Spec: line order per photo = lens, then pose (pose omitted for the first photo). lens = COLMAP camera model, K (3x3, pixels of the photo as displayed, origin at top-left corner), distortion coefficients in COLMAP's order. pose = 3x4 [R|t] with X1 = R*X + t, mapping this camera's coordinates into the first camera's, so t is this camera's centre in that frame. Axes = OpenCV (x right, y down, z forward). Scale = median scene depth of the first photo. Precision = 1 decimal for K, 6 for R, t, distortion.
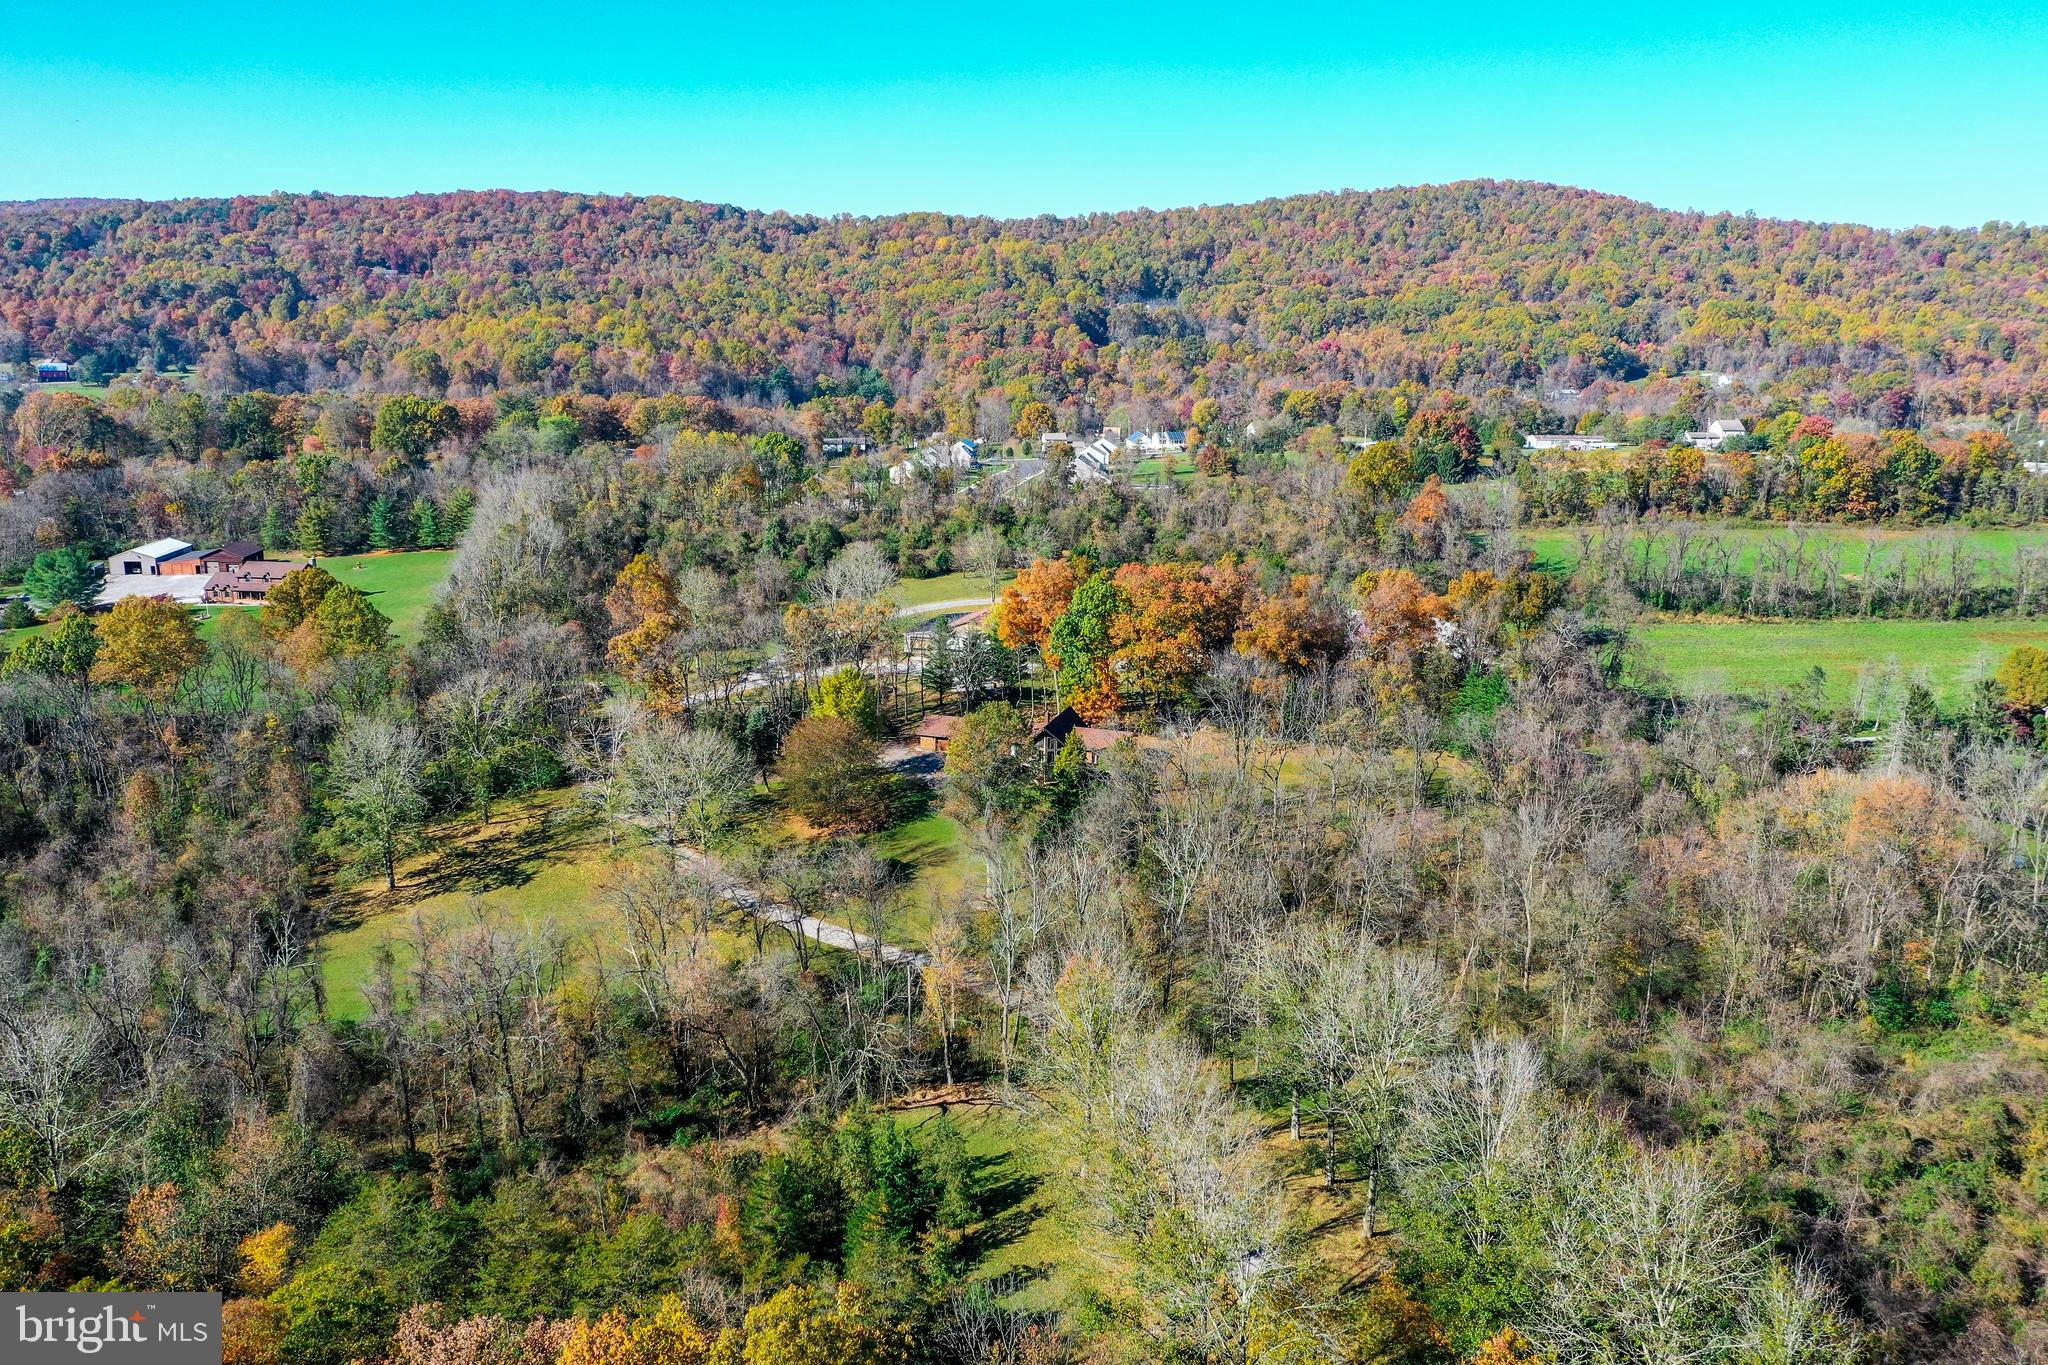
lens RADIAL K [[1625.1, 0, 1016.1], [0, 1625.1, 661.4], [0, 0, 1]] dist [0.004677, 0.041940]
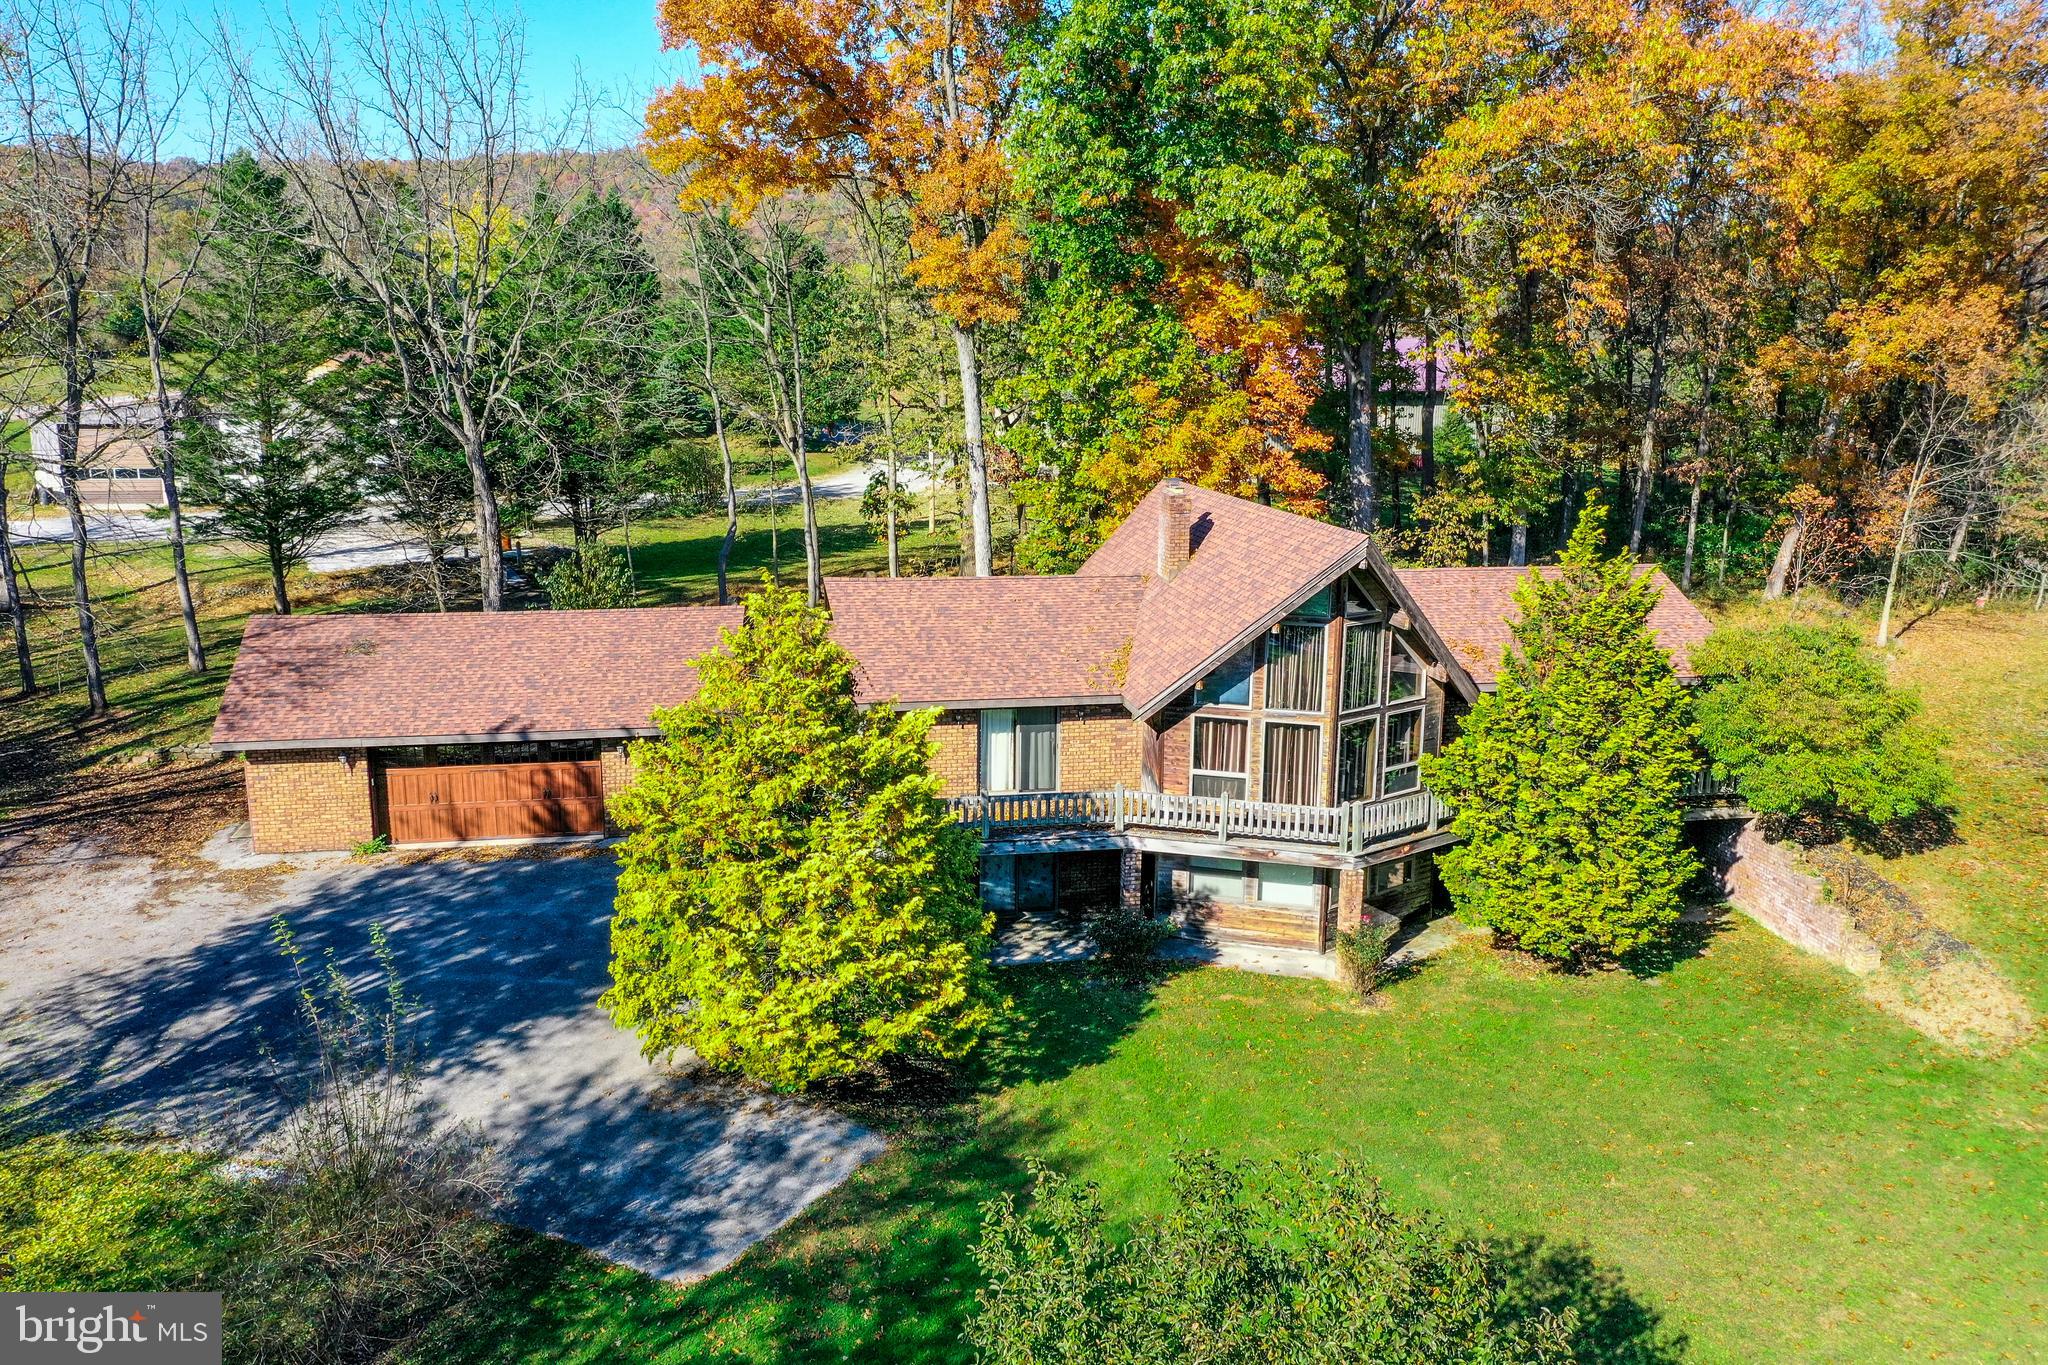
lens RADIAL K [[1611.5, 0, 1021.2], [0, 1611.5, 679.3], [0, 0, 1]] dist [0.011078, 0.008612]
pose [[0.882229, -0.103392, 0.459327, -0.014731], [0.108736, 0.993959, 0.014886, 0.010317], [-0.458091, 0.036812, 0.888143, 0.197495]]
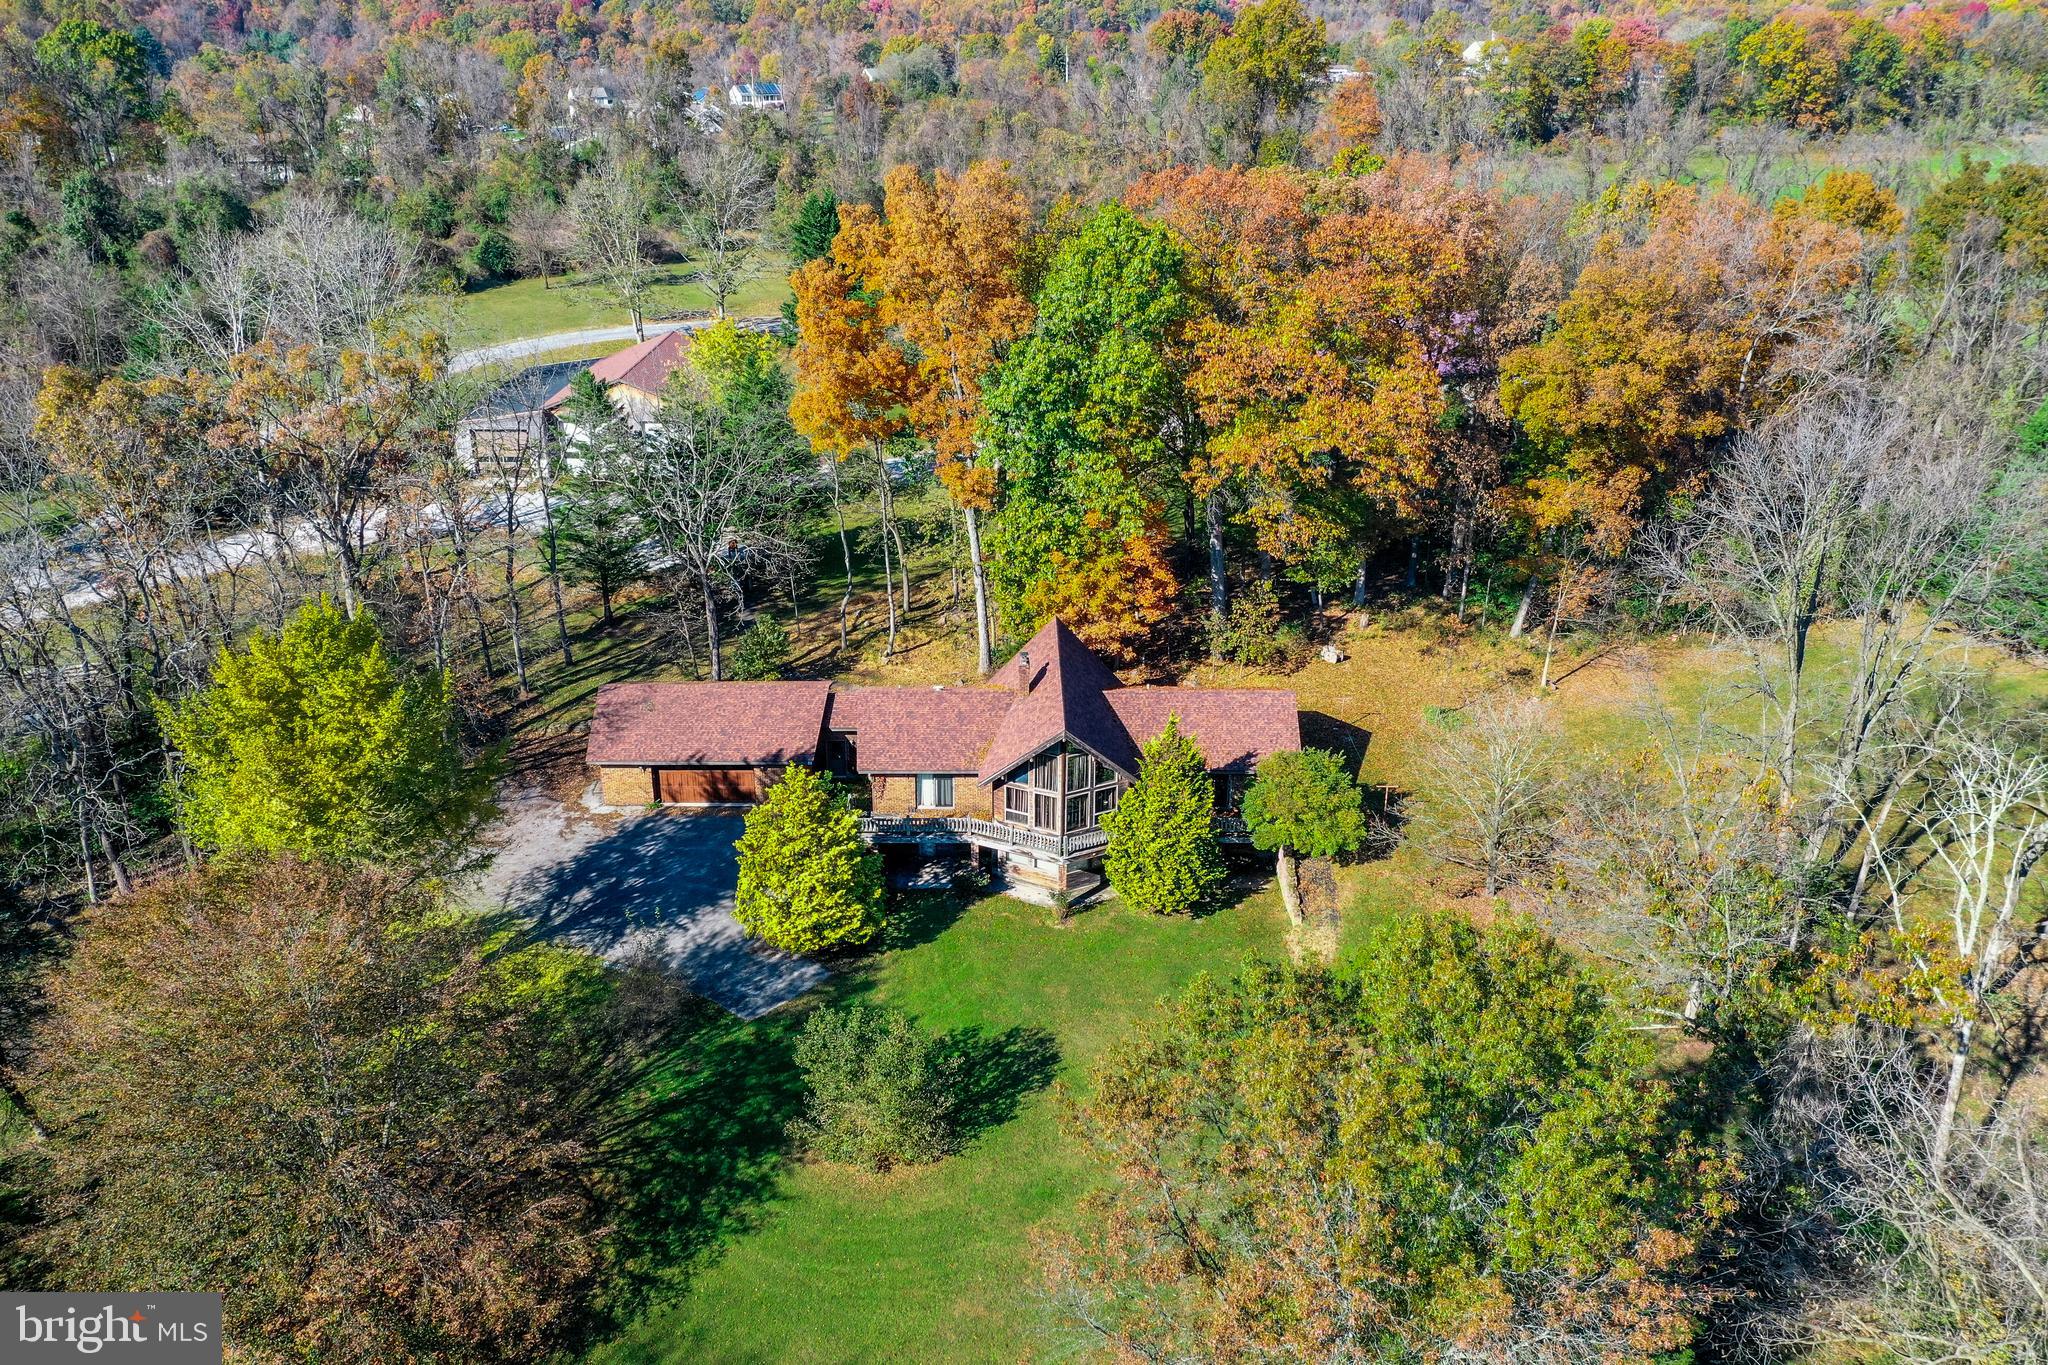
lens RADIAL K [[1611.5, 0, 1021.2], [0, 1611.5, 679.3], [0, 0, 1]] dist [0.011078, 0.008612]
pose [[0.950217, -0.127604, 0.284263, -0.015862], [0.076694, 0.980013, 0.183553, -0.004925], [-0.302003, -0.152614, 0.941012, 0.160126]]
